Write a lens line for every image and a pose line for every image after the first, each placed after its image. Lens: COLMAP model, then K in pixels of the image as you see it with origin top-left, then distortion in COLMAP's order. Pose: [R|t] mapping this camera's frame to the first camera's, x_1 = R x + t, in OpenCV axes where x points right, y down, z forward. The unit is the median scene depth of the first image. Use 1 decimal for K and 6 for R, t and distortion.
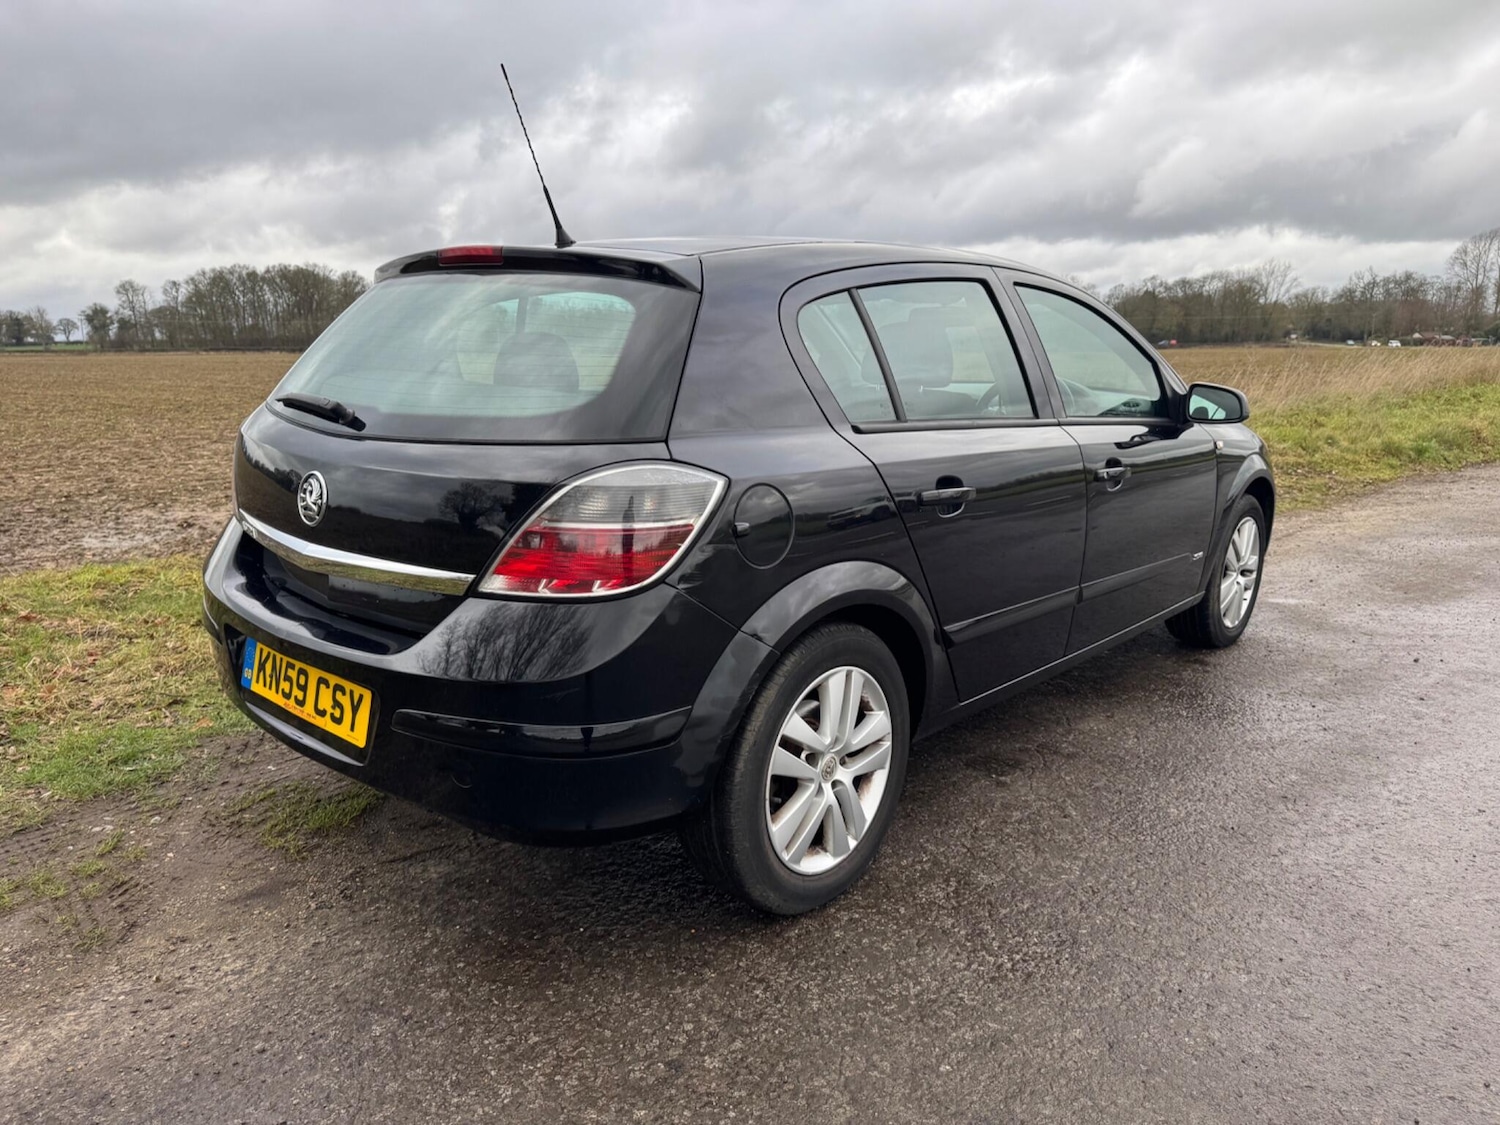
lens RADIAL K [[1073.6, 0, 754.6], [0, 1073.6, 561.1], [0, 0, 1]] dist [0.007330, -0.014628]
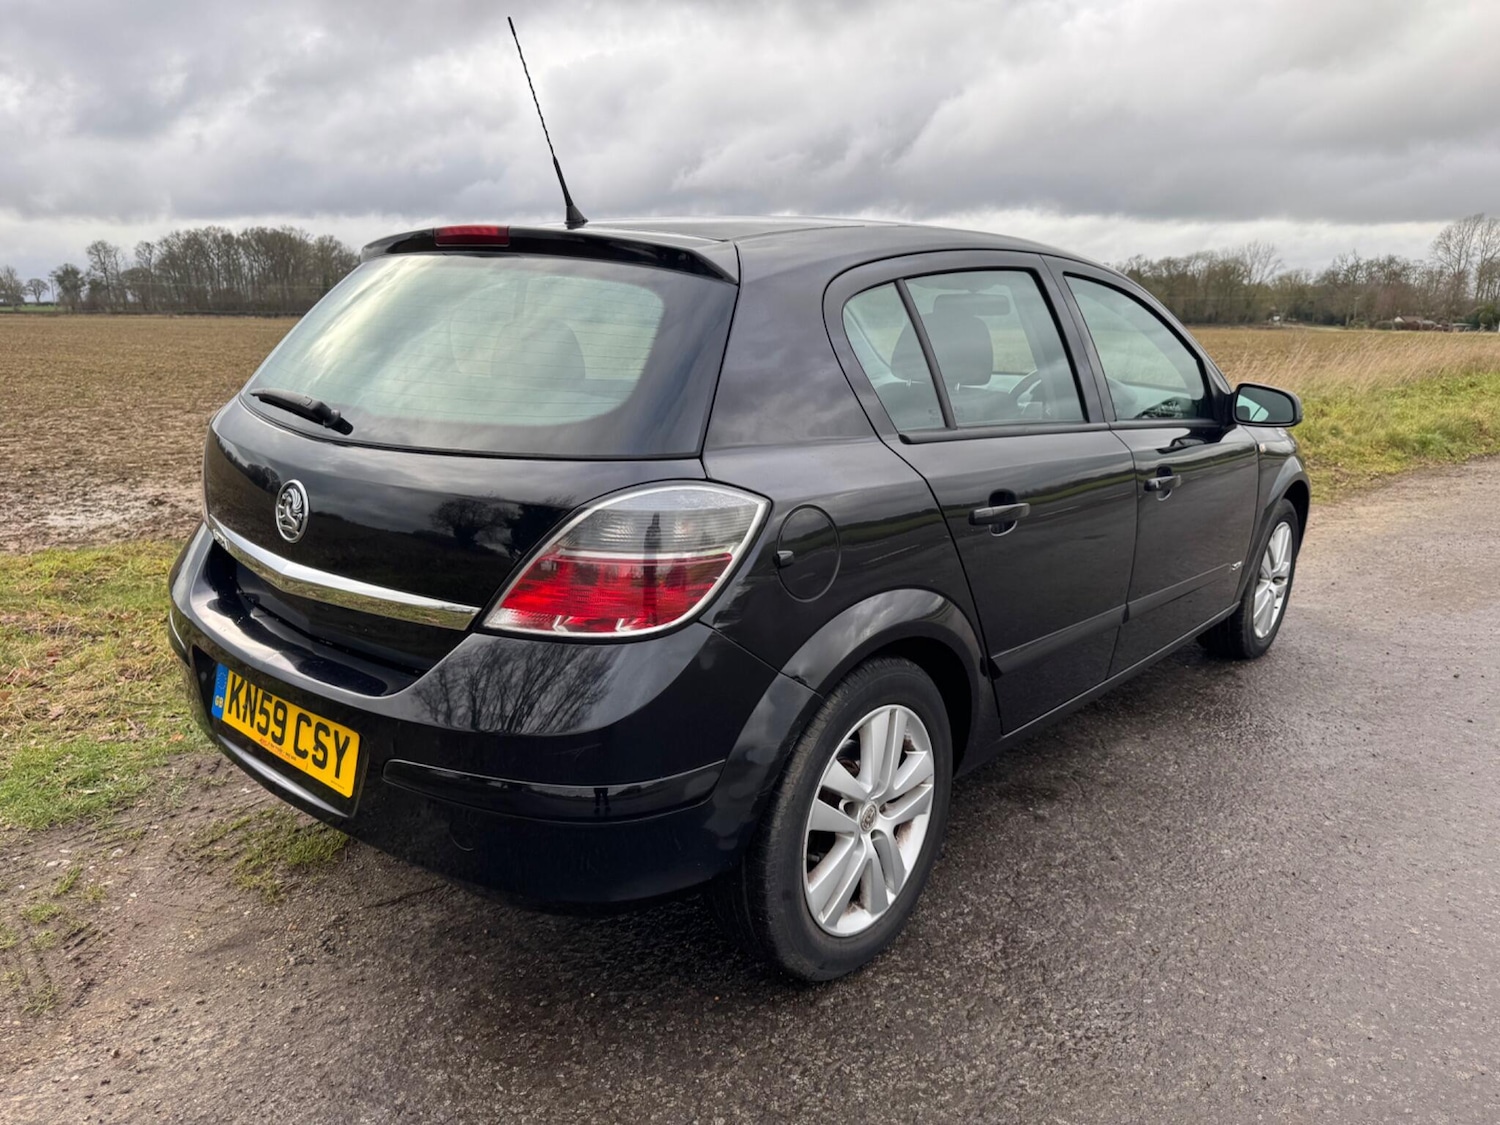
lens RADIAL K [[1076.2, 0, 749.4], [0, 1076.2, 562.9], [0, 0, 1]] dist [-0.007611, 0.001276]
pose [[0.999784, 0.013450, 0.015868, -0.029809], [-0.013864, 0.999558, 0.026306, -0.026463], [-0.015507, -0.026520, 0.999528, 0.066537]]
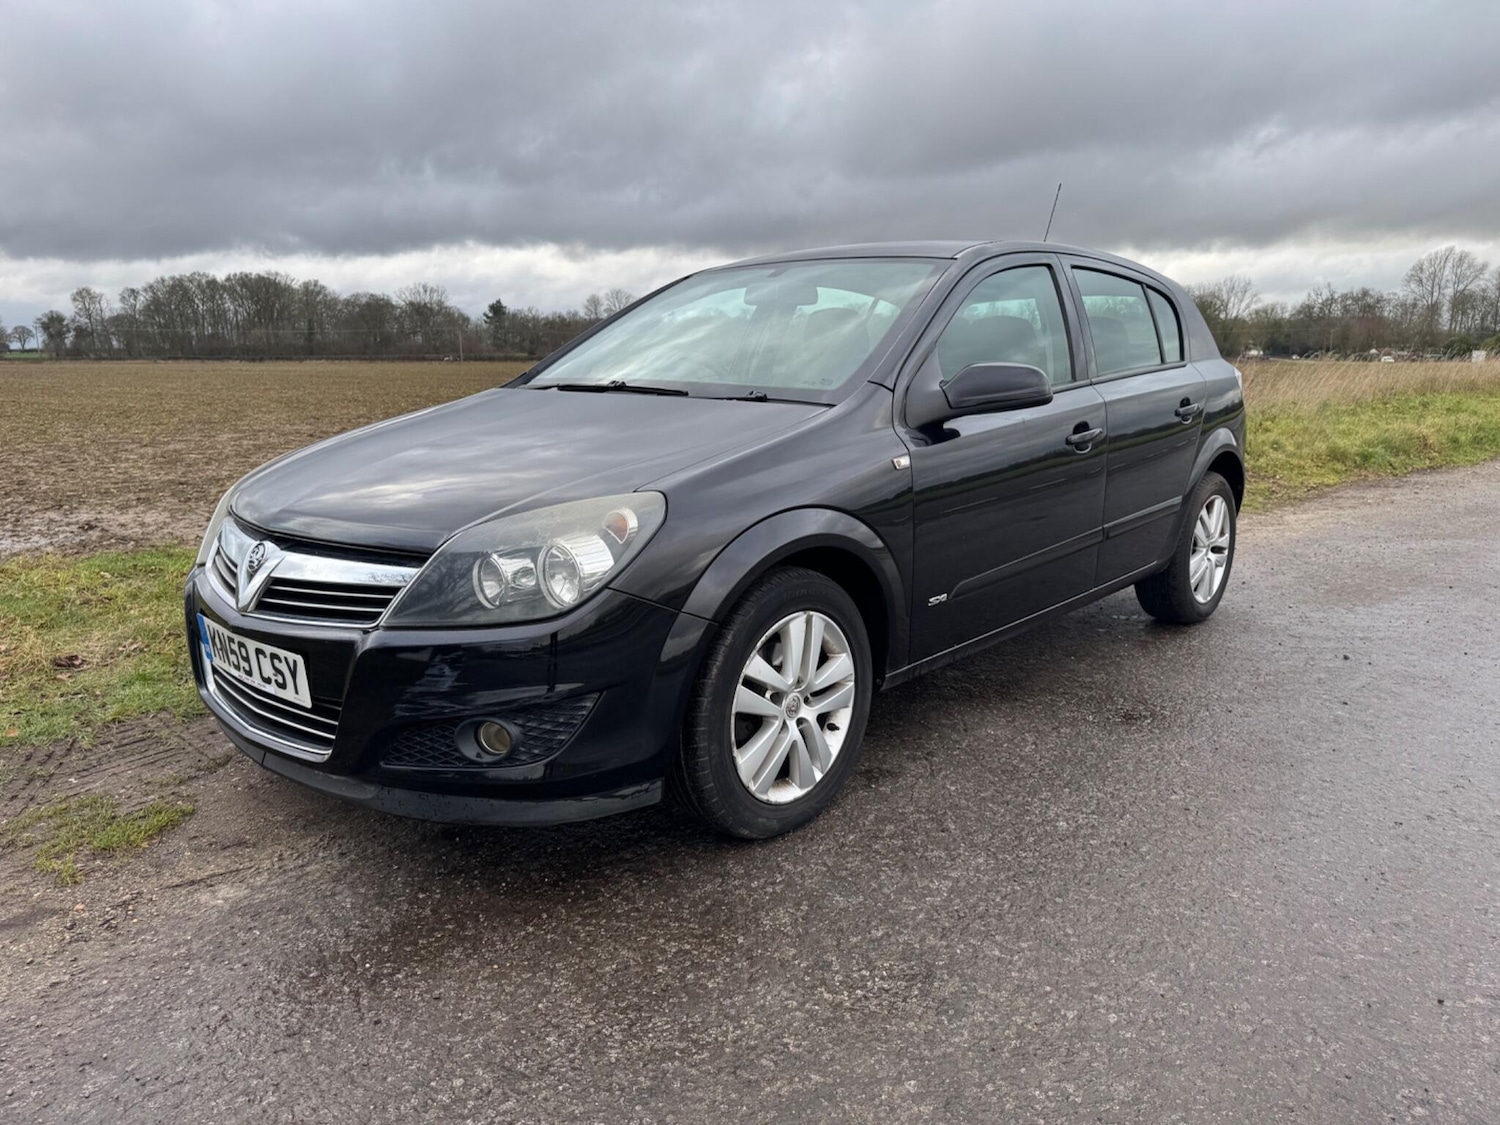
lens RADIAL K [[1070.7, 0, 749.4], [0, 1070.7, 564.5], [0, 0, 1]] dist [0.011274, -0.018946]
pose [[0.999726, 0.001156, 0.023376, 0.077597], [-0.000950, 0.999961, -0.008783, 0.015645], [-0.023385, 0.008758, 0.999688, 0.074003]]
